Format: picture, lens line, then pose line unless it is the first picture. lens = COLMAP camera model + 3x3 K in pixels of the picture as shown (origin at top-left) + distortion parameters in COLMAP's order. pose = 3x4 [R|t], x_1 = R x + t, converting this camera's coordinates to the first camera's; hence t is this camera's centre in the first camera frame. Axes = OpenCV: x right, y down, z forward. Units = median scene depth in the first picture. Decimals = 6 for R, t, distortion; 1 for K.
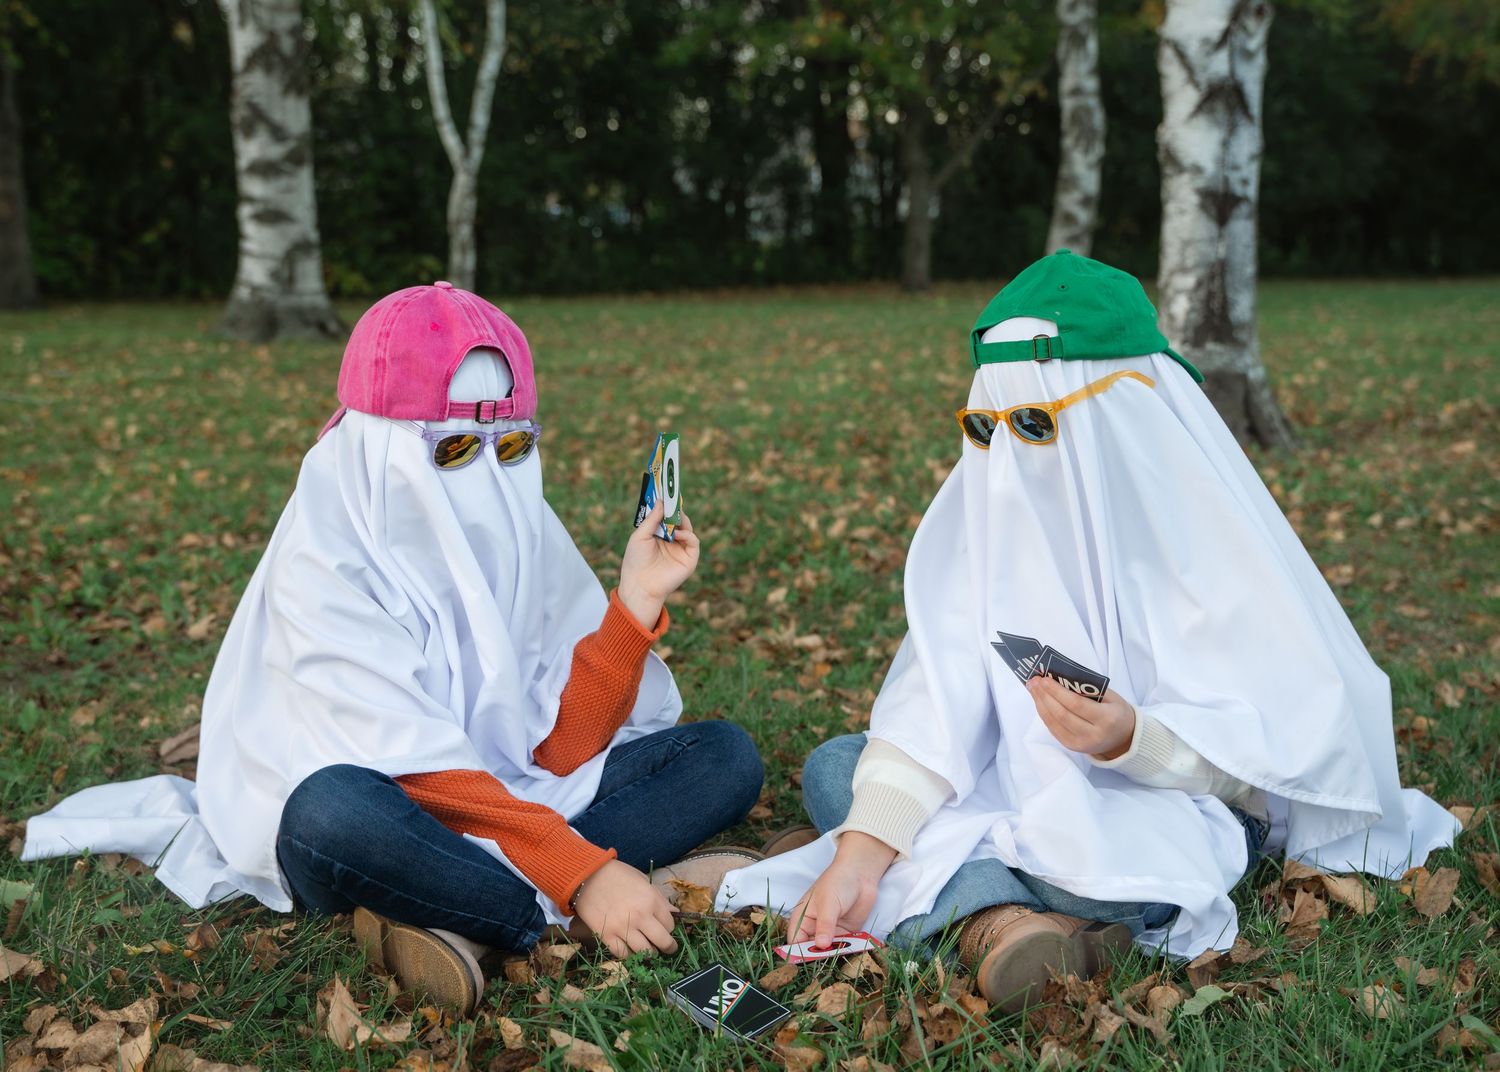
lens RADIAL K [[2104.3, 0, 709.4], [0, 2104.3, 536.9], [0, 0, 1]] dist [0.025744, 0.014286]
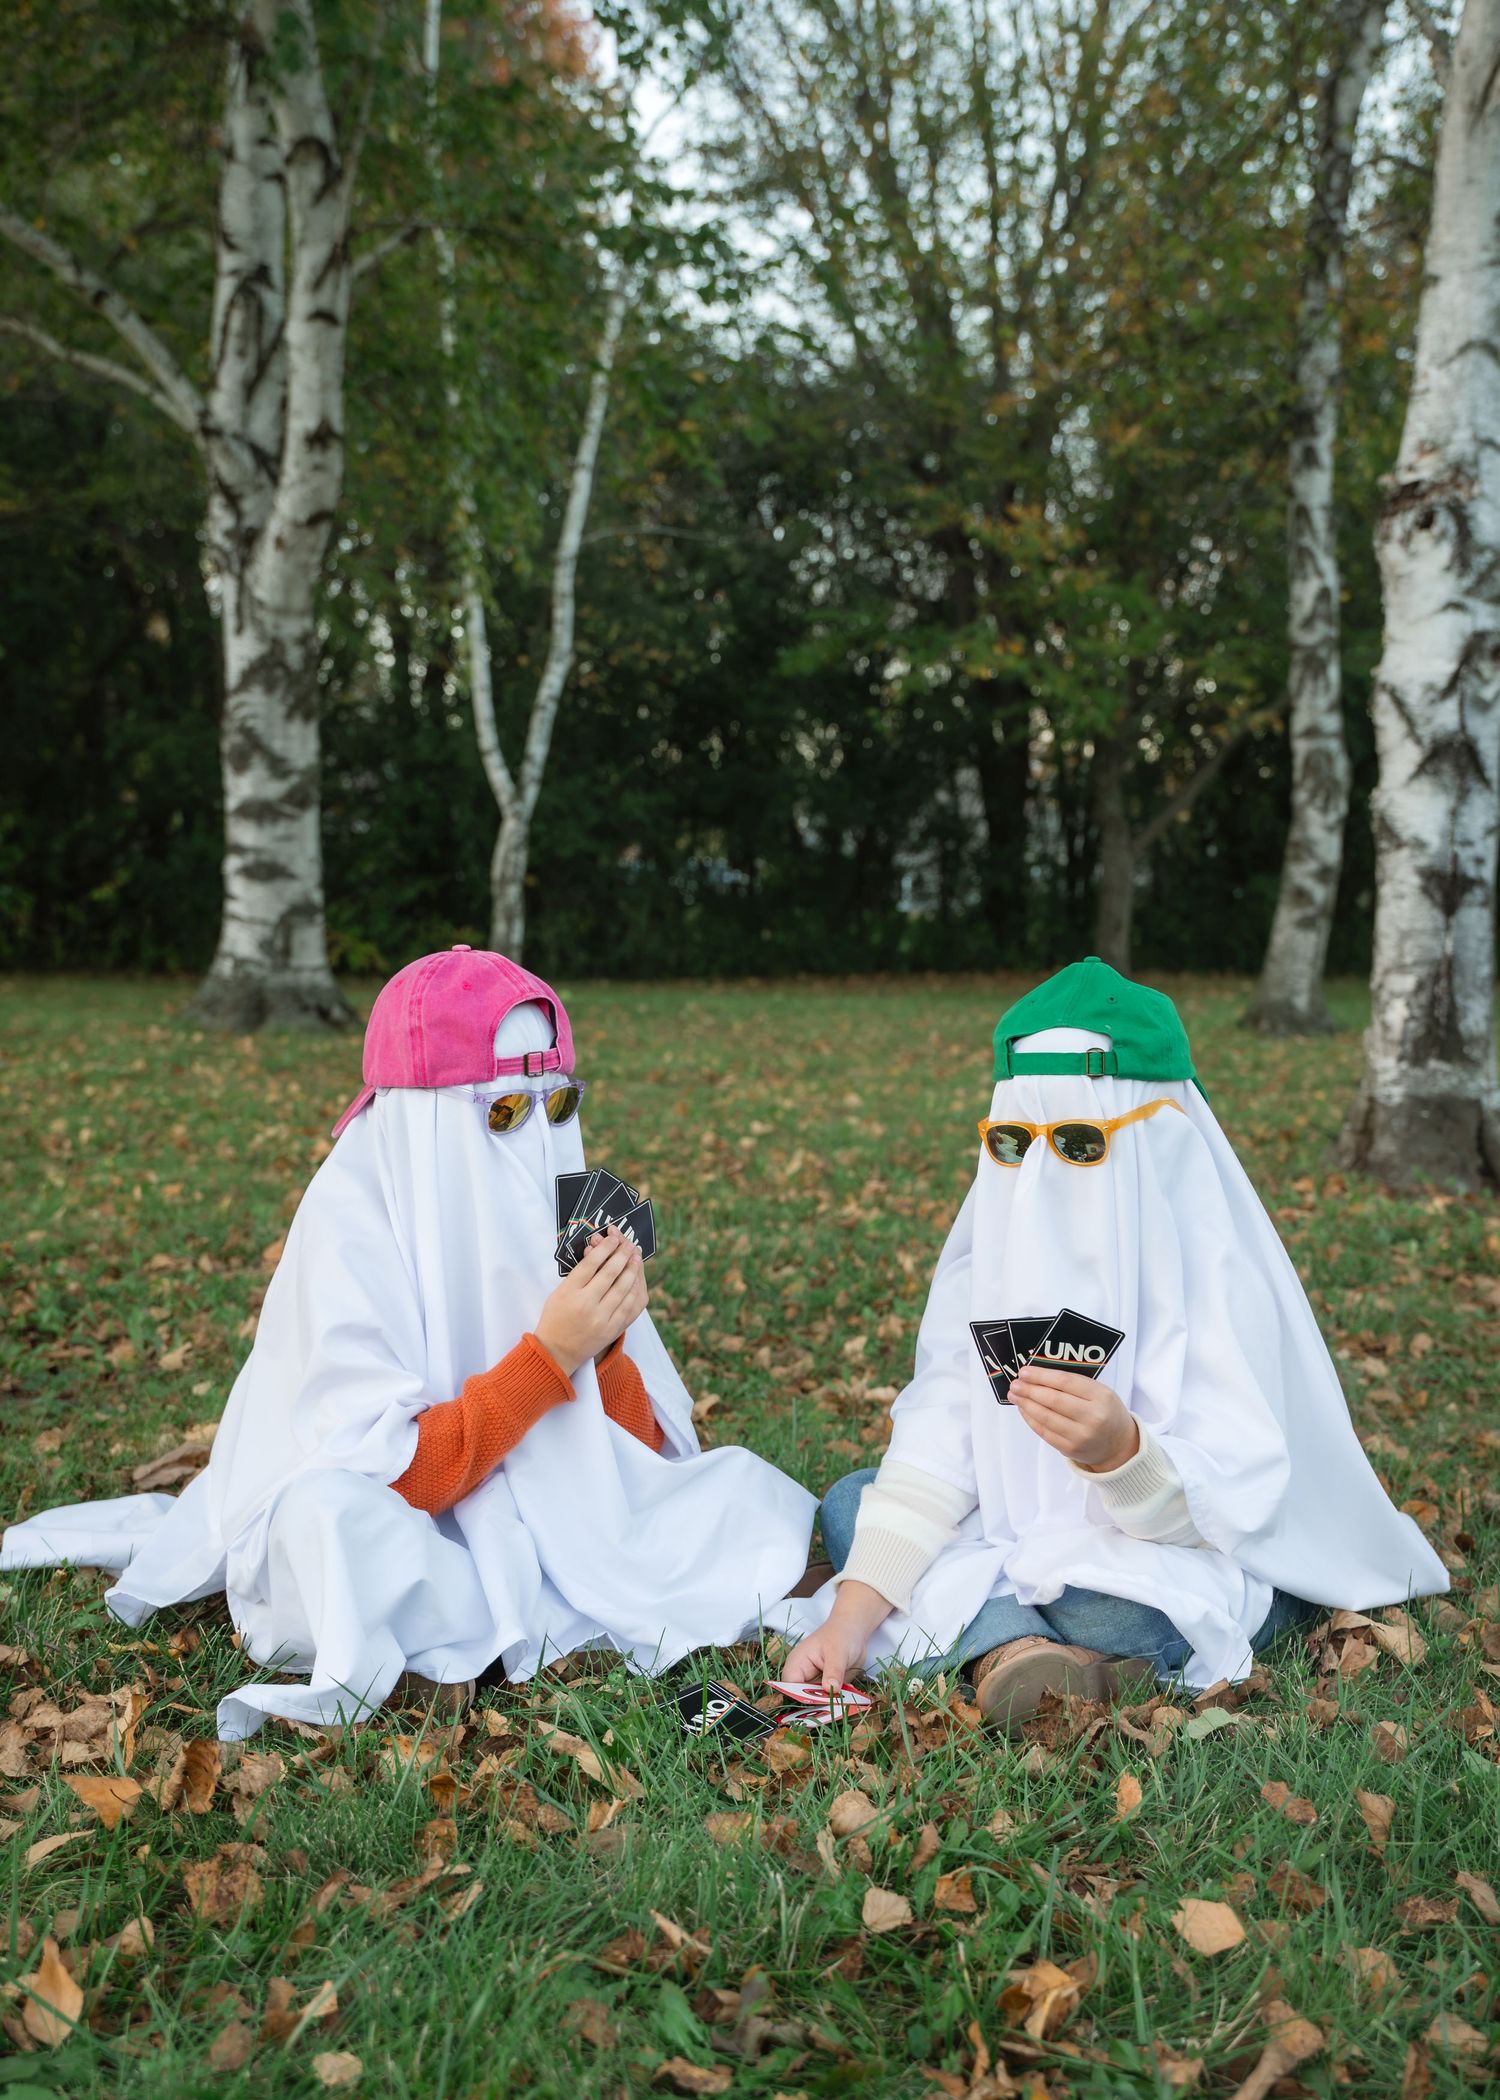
lens RADIAL K [[3046.1, 0, 750.0], [0, 3046.1, 1050.0], [0, 0, 1]] dist [0.003080, 0.055425]
pose [[0.998922, 0.024597, -0.039376, 0.024977], [-0.028080, 0.995501, -0.090492, 0.015408], [0.036973, 0.091500, 0.995118, -0.153717]]
